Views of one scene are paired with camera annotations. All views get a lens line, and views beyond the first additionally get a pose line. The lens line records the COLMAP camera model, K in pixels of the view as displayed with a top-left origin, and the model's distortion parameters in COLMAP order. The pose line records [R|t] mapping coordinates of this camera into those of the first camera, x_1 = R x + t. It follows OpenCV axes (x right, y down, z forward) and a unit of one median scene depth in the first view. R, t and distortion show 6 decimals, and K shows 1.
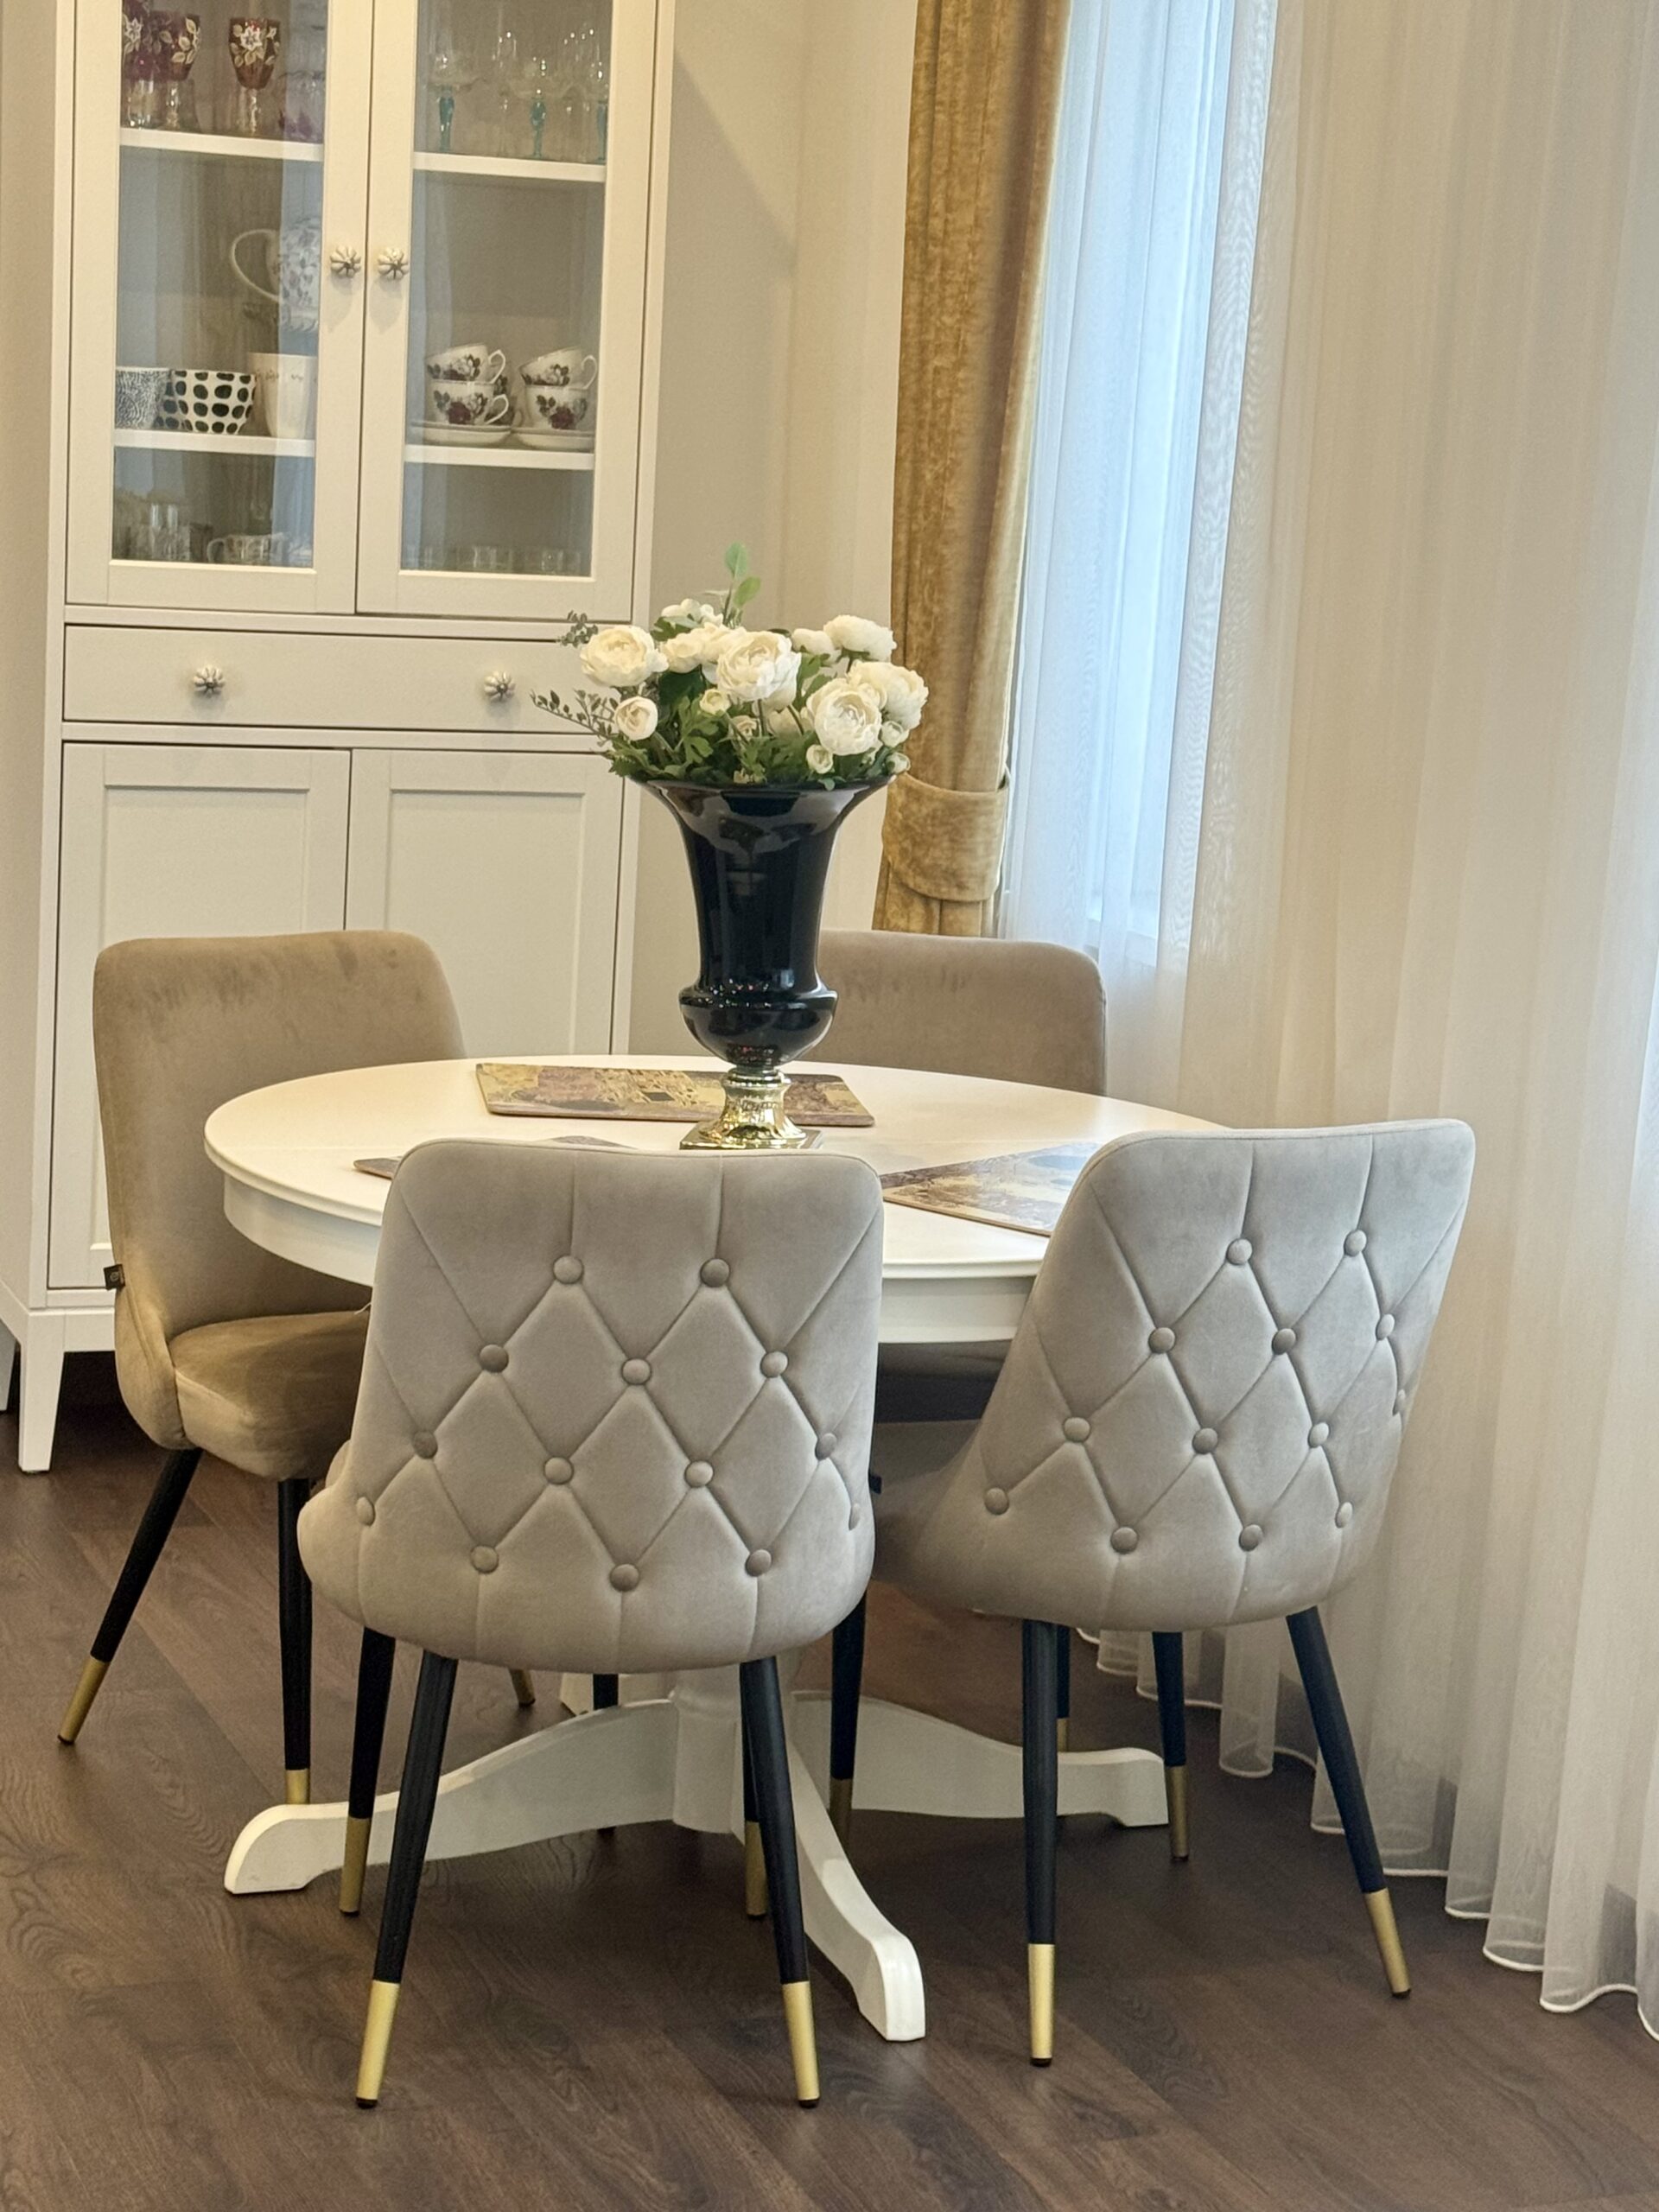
lens RADIAL K [[4289.3, 0, 829.5], [0, 4289.3, 1106.0], [0, 0, 1]] dist [0.100837, 0.395055]
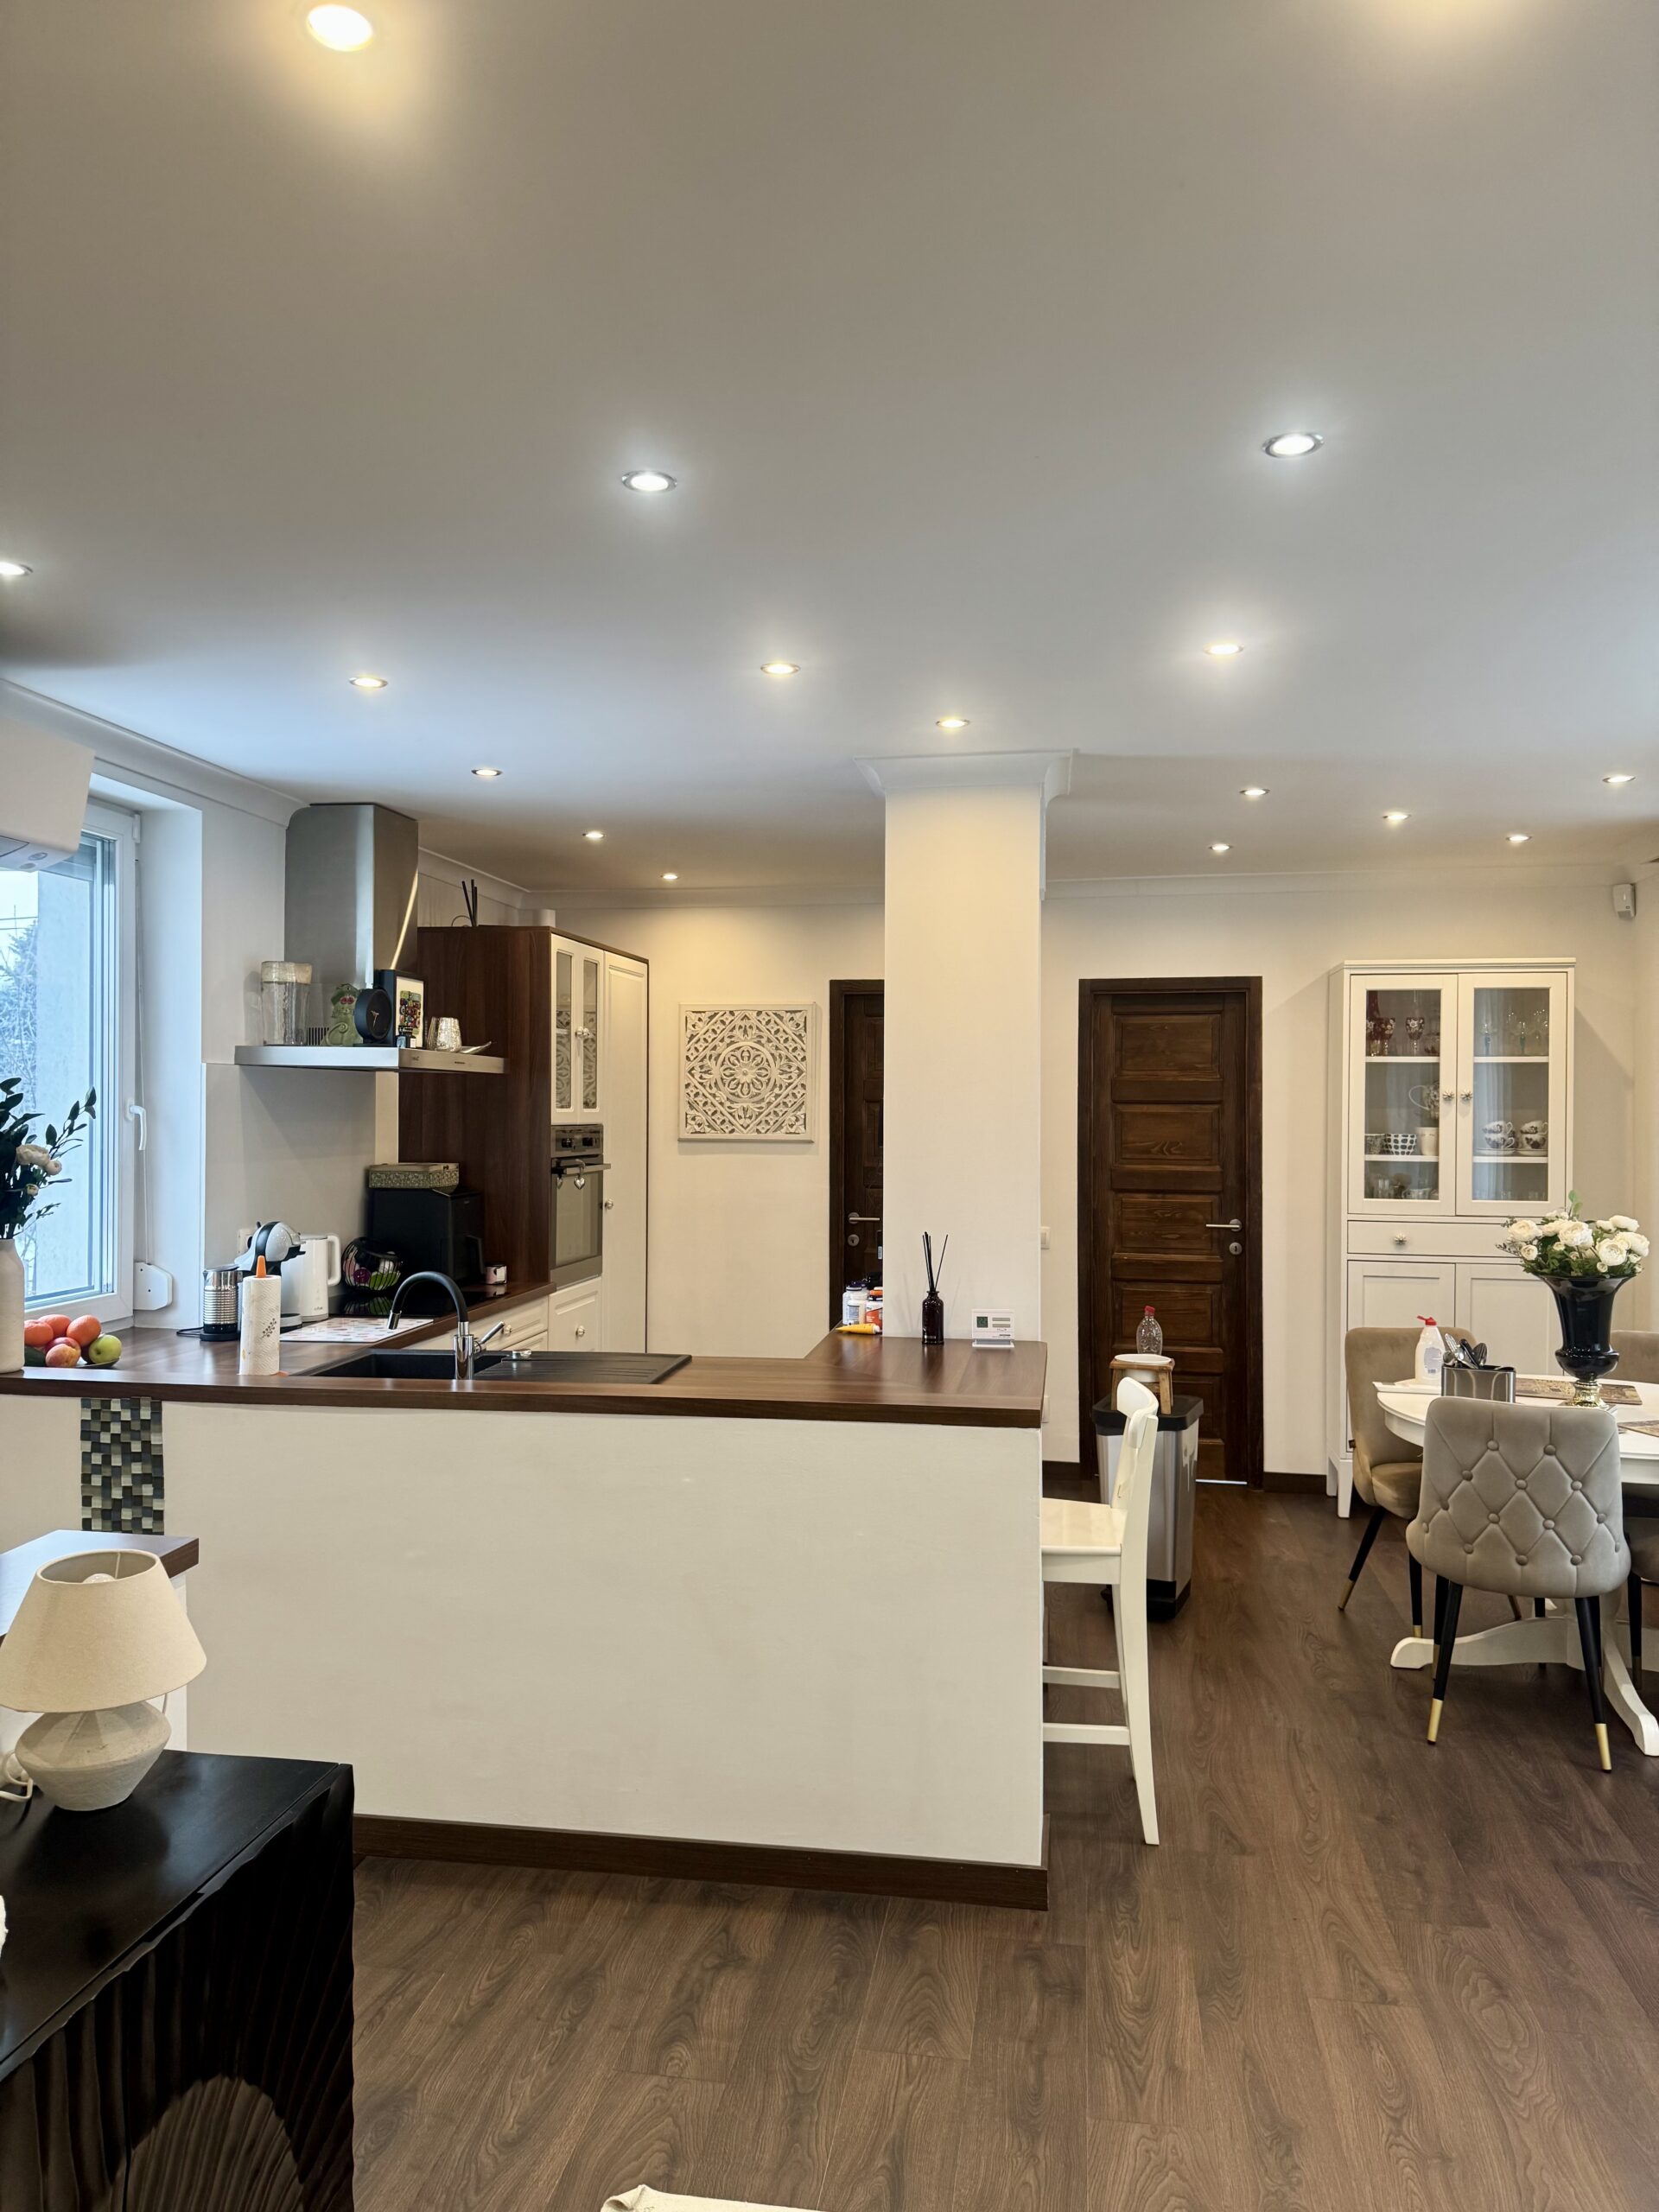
lens RADIAL K [[1551.0, 0, 829.5], [0, 1551.0, 1106.0], [0, 0, 1]] dist [0.068601, -0.106378]
pose [[0.857130, -0.048082, -0.512850, 0.092505], [-0.046421, 0.984372, -0.169873, 0.011707], [0.513003, 0.169410, 0.841503, -0.124225]]
